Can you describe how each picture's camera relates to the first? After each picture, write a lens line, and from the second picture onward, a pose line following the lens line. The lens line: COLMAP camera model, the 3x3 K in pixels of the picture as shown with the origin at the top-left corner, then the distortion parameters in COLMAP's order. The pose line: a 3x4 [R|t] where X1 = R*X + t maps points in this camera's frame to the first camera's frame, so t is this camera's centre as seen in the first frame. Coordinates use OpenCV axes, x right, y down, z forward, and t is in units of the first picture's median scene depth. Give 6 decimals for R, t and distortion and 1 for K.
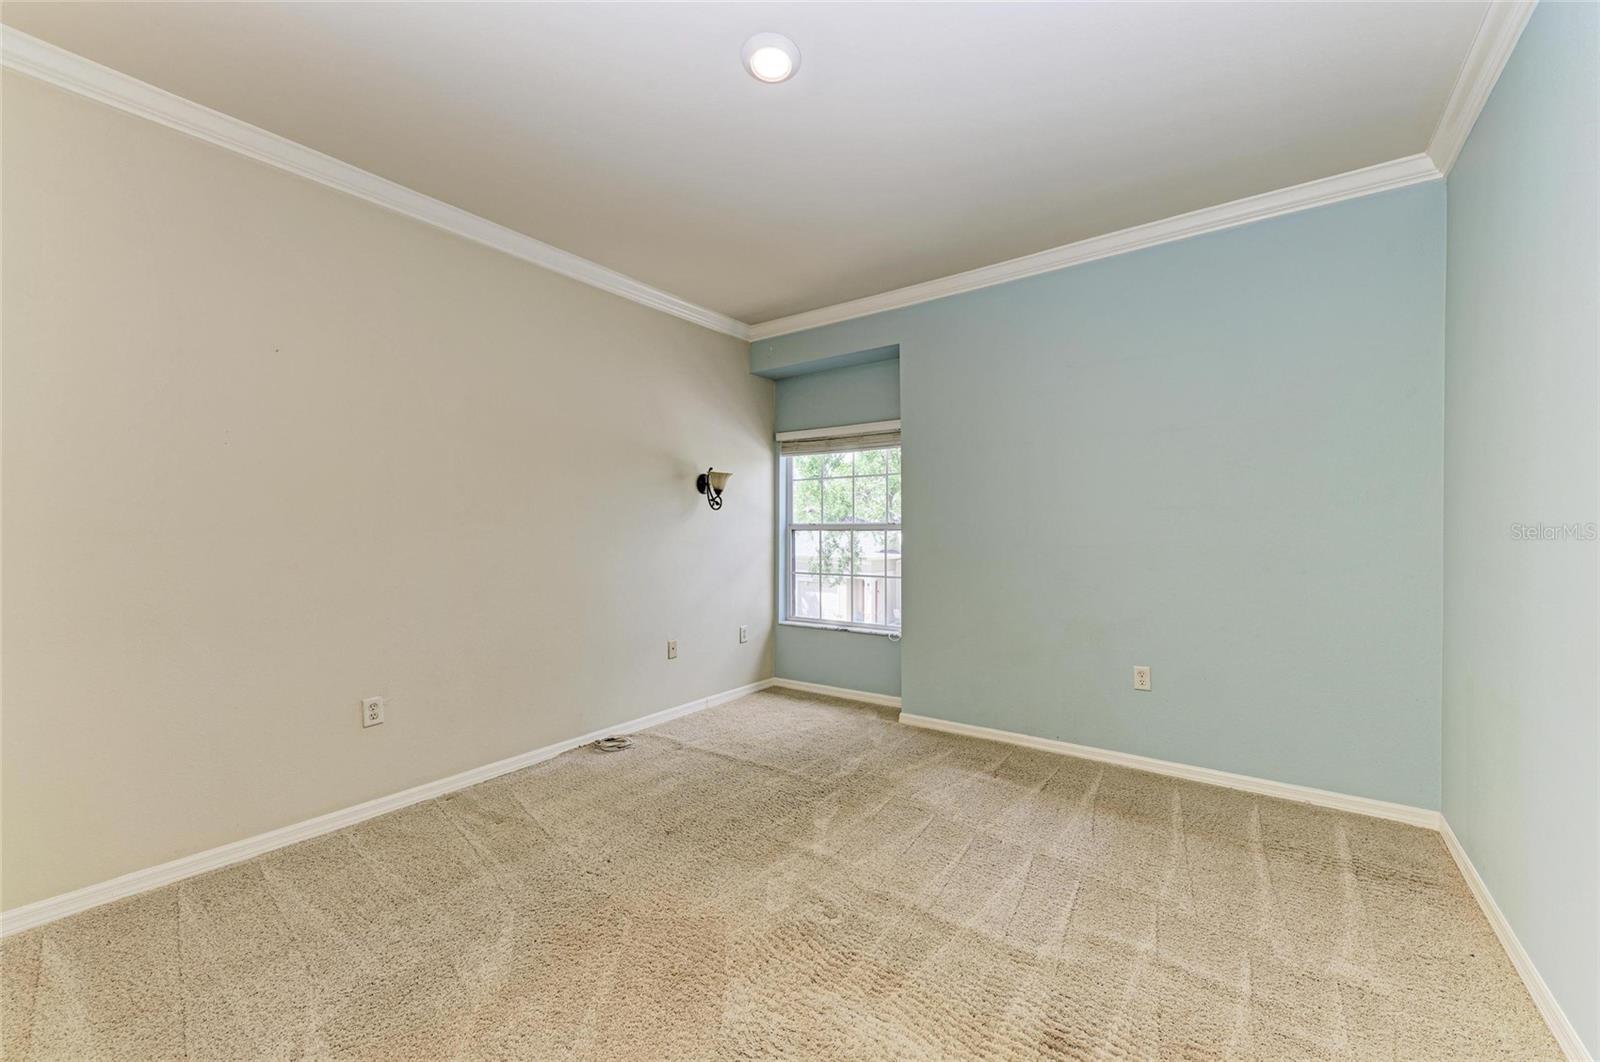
lens RADIAL K [[647.2, 0, 801.4], [0, 647.2, 541.1], [0, 0, 1]] dist [0.010009, -0.000037]
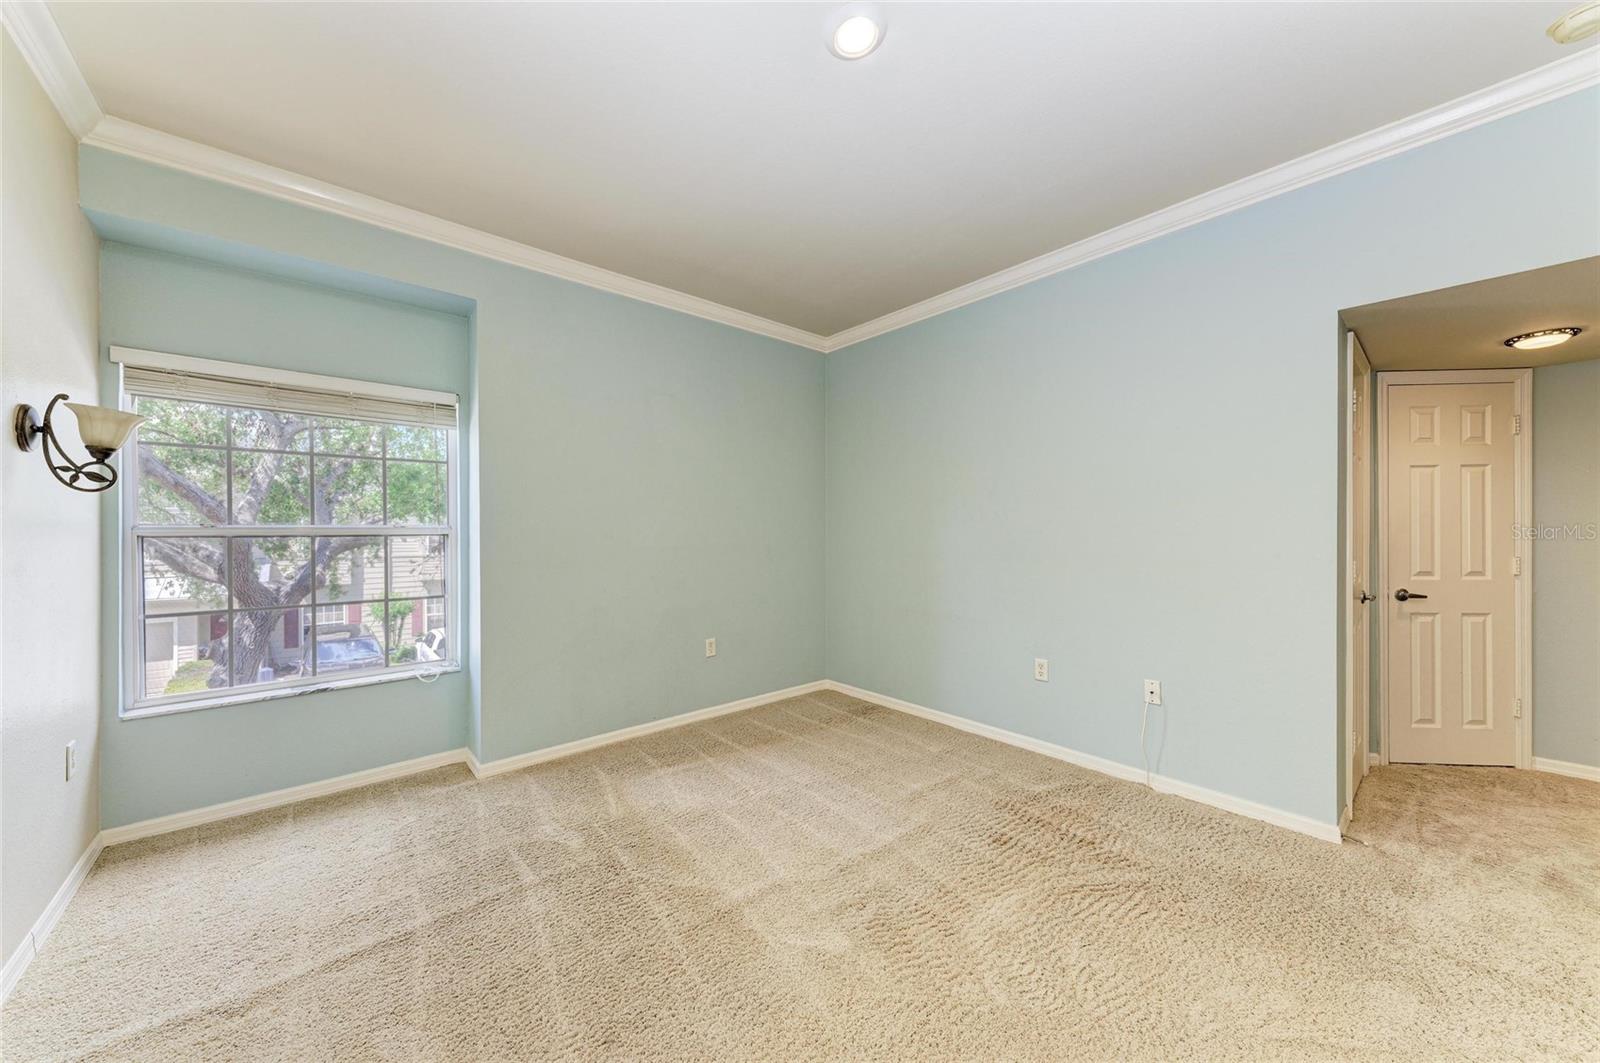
lens RADIAL K [[573.9, 0, 801.5], [0, 573.9, 536.2], [0, 0, 1]] dist [0.011055, -0.003148]
pose [[0.207582, -0.009964, 0.978167, -0.541034], [0.021551, 0.999752, 0.005611, -0.012007], [-0.977980, 0.019916, 0.207745, 0.558476]]
